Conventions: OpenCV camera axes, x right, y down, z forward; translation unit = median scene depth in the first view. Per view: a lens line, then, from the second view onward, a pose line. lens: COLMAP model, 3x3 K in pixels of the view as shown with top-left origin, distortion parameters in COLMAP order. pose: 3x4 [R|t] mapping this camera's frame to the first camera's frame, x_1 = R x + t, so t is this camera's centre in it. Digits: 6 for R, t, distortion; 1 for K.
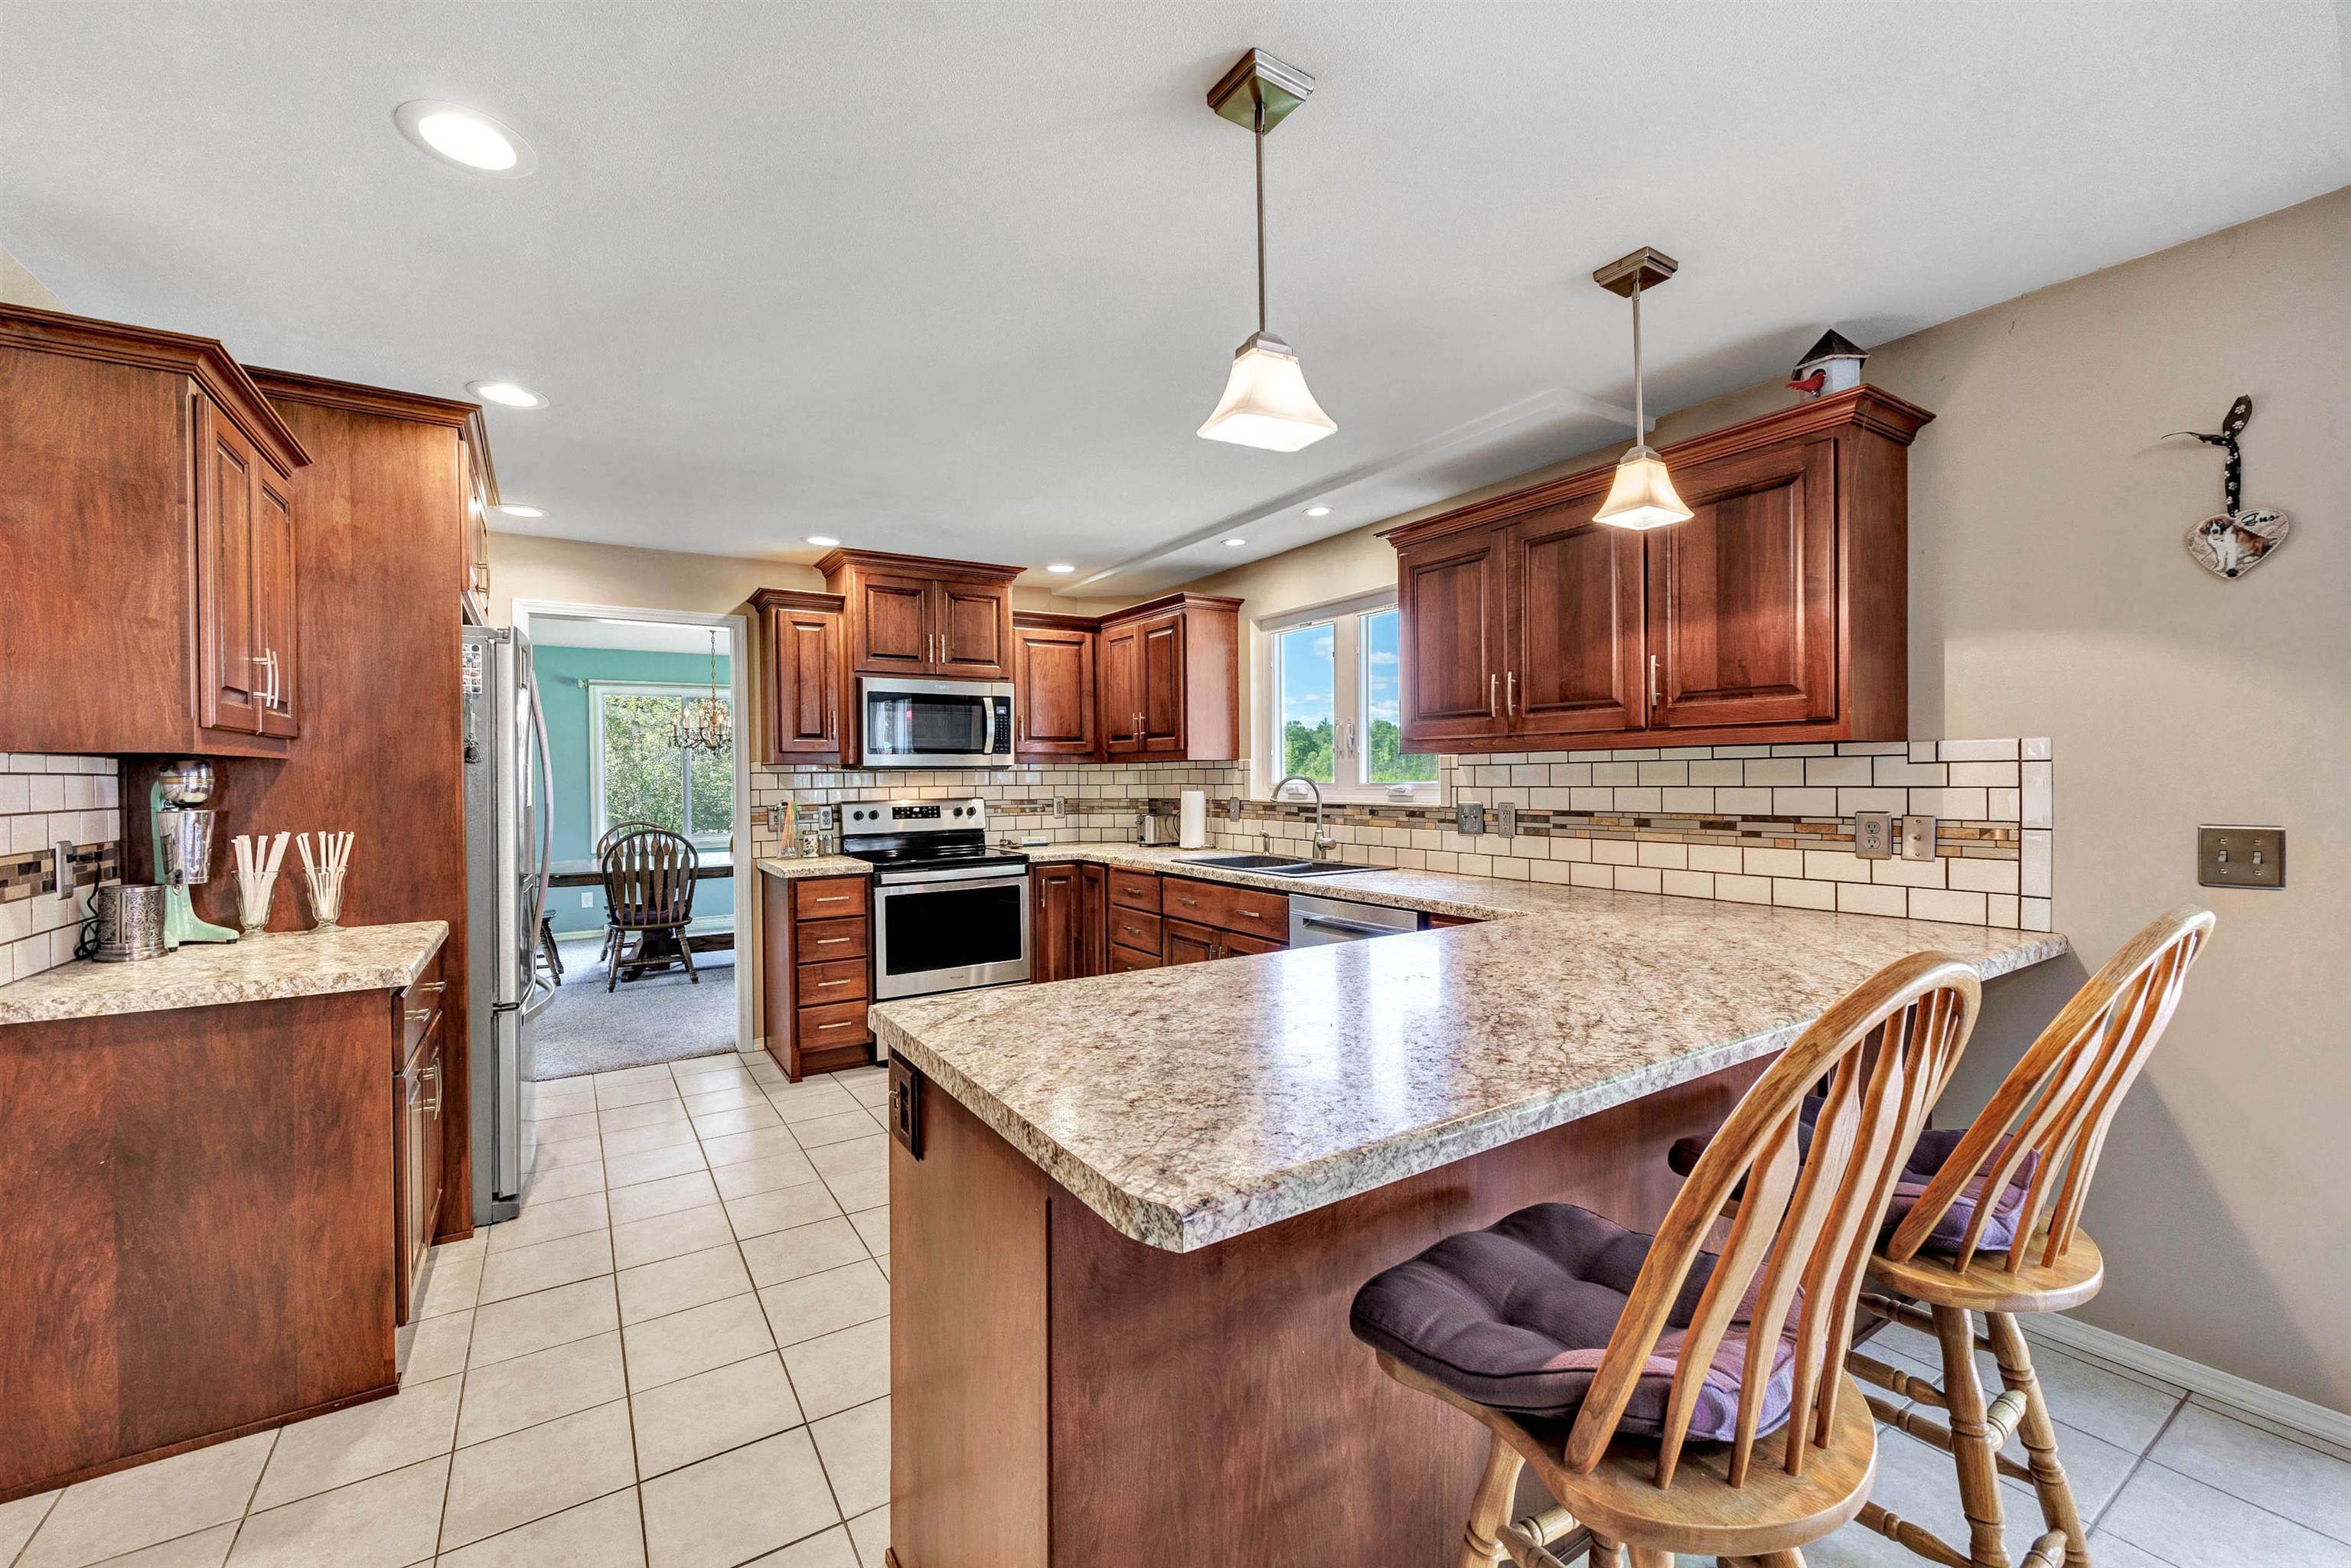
lens RADIAL K [[949.7, 0, 1163.4], [0, 949.7, 782.1], [0, 0, 1]] dist [-0.002437, 0.000133]
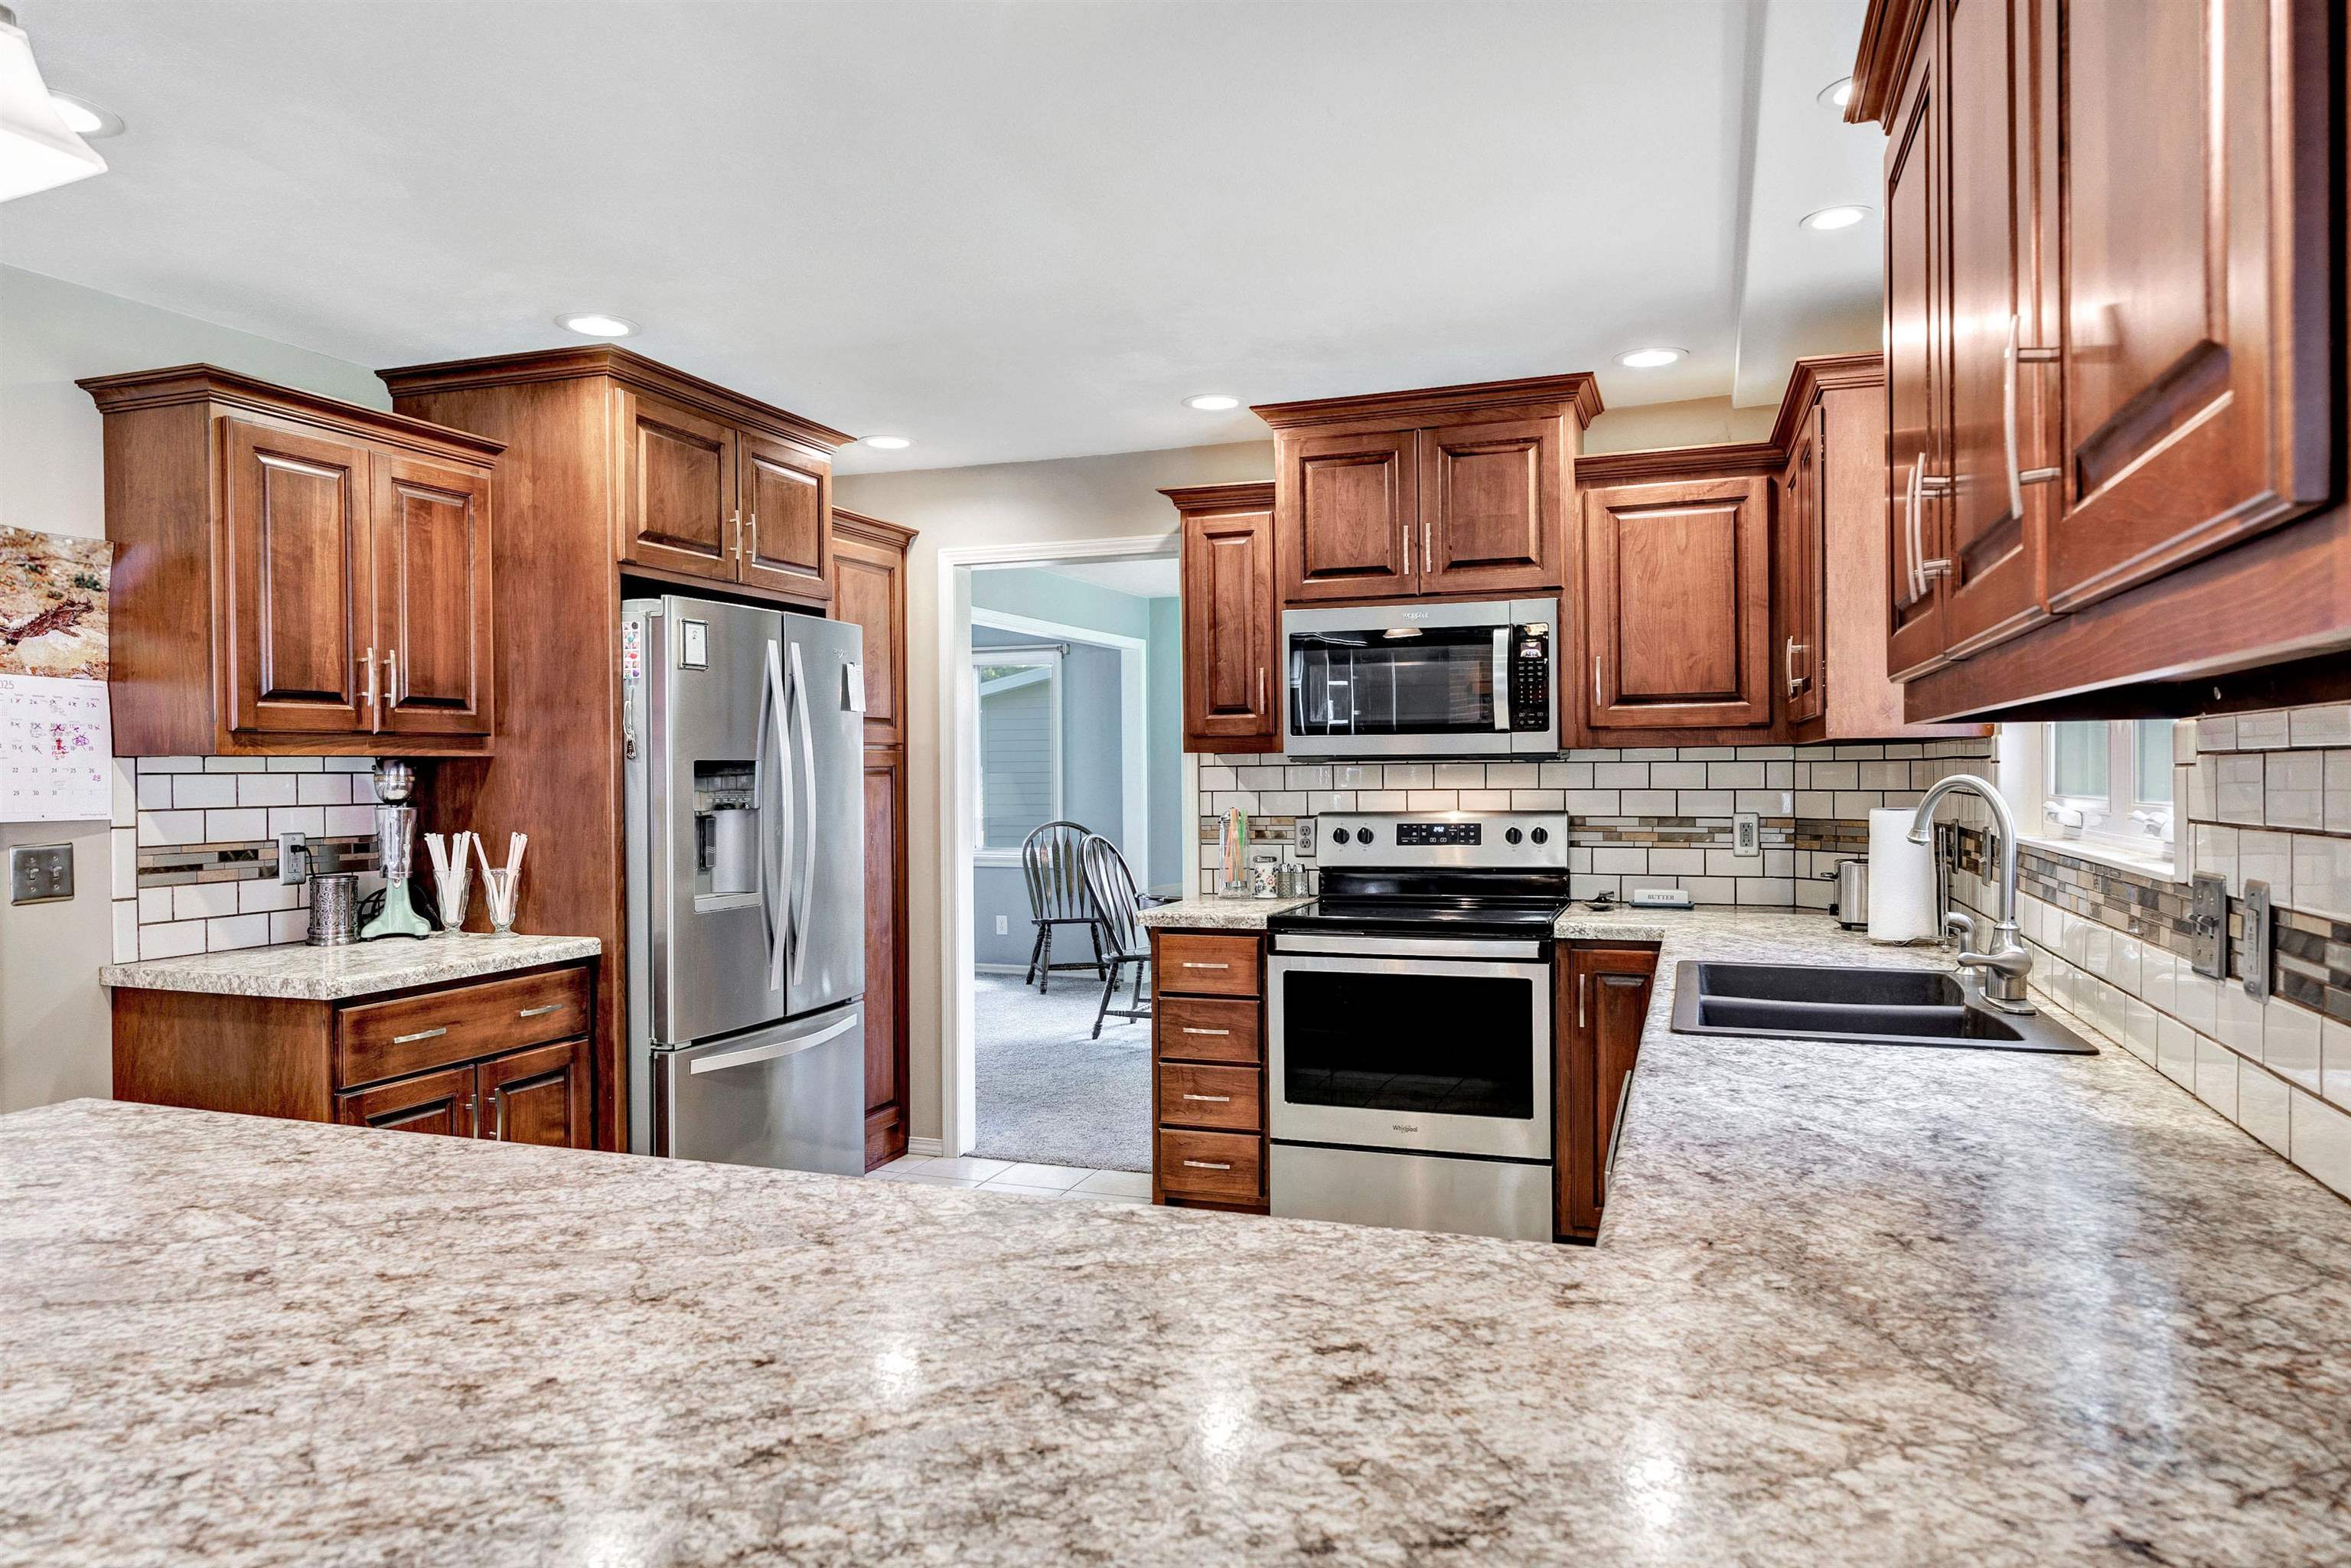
lens RADIAL K [[1523.4, 0, 1156.1], [0, 1523.4, 779.3], [0, 0, 1]] dist [0.004901, 0.000062]
pose [[0.609924, 0.007745, -0.792422, 0.414146], [-0.003862, 0.999969, 0.006801, -0.007960], [0.792450, -0.001088, 0.609935, 0.333565]]
